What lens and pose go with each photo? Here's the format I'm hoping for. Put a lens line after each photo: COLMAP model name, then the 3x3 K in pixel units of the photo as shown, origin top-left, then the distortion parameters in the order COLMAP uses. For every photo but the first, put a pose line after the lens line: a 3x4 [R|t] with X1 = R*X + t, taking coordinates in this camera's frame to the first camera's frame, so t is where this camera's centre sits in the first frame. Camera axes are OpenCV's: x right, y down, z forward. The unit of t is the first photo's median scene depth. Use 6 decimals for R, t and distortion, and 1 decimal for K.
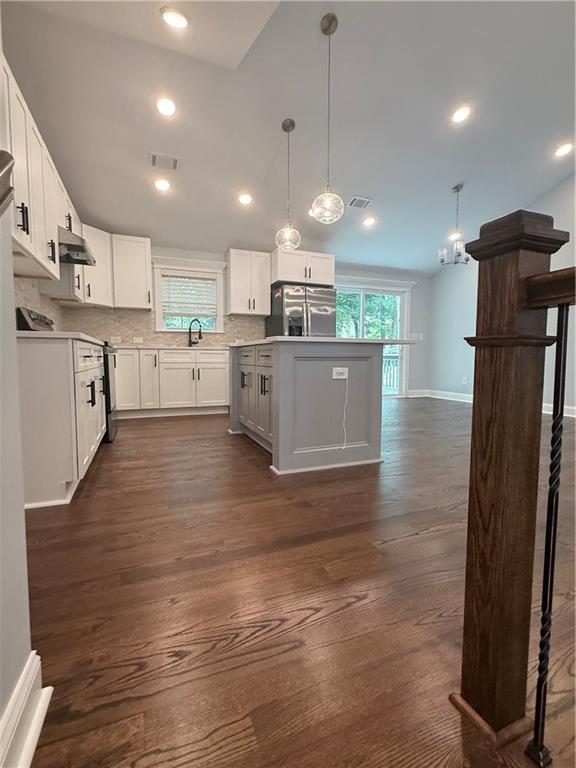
lens RADIAL K [[356.8, 0, 288.1], [0, 356.8, 384.4], [0, 0, 1]] dist [0.001702, 0.000371]
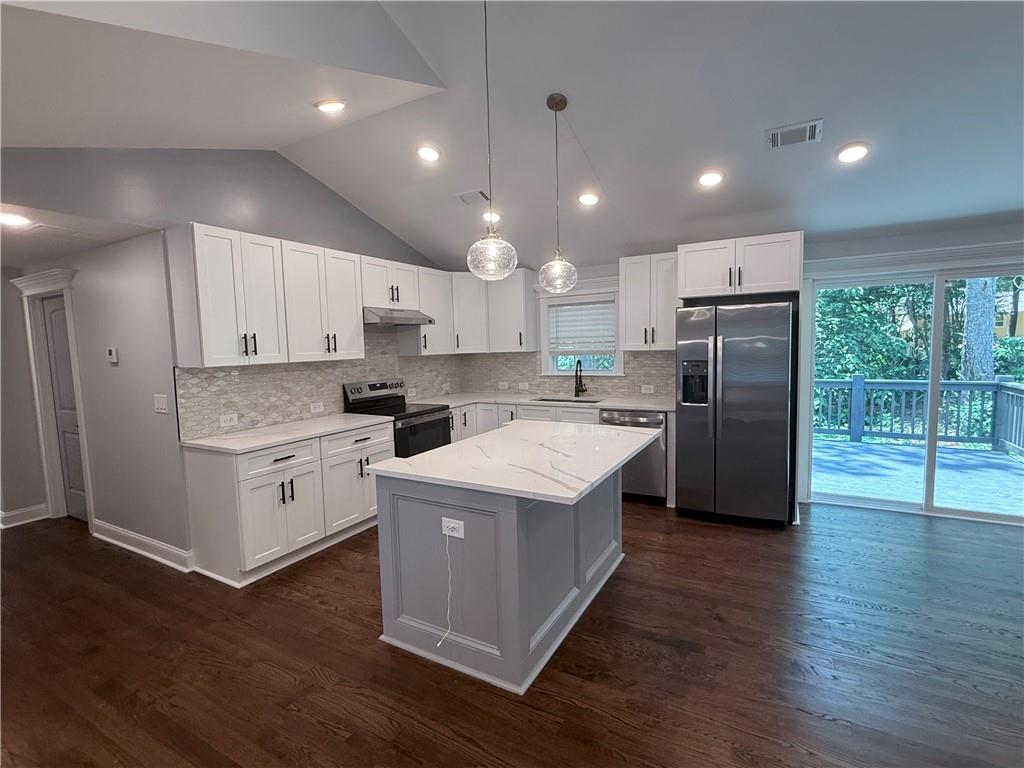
lens RADIAL K [[475.7, 0, 513.9], [0, 475.7, 384.5], [0, 0, 1]] dist [0.001702, 0.000371]
pose [[0.622731, 0.048149, -0.780953, 0.449090], [-0.032385, 0.998836, 0.035759, -0.166983], [0.781765, 0.003023, 0.623566, 0.275373]]
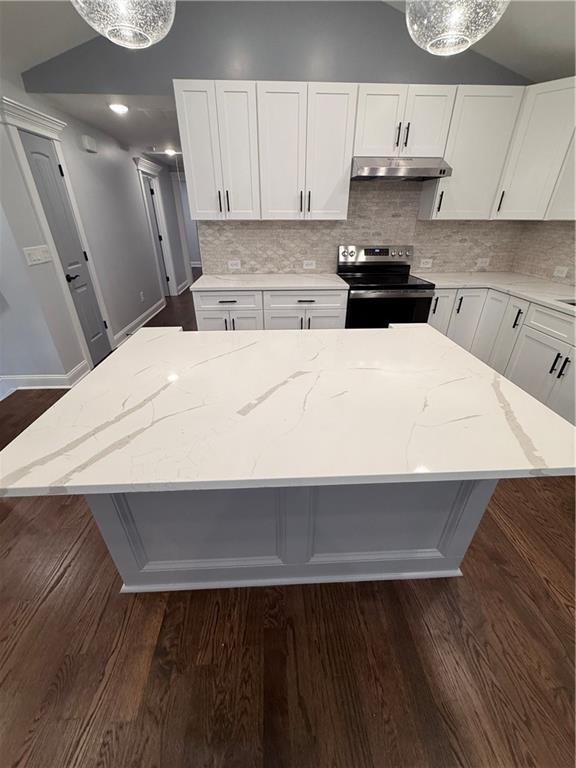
lens RADIAL K [[308.9, 0, 287.1], [0, 308.9, 382.2], [0, 0, 1]] dist [0.002920, 0.000305]
pose [[-0.326431, 0.448547, -0.832014, 0.243949], [-0.075018, 0.865162, 0.495850, -0.189256], [0.942239, 0.224277, -0.248767, 0.695174]]
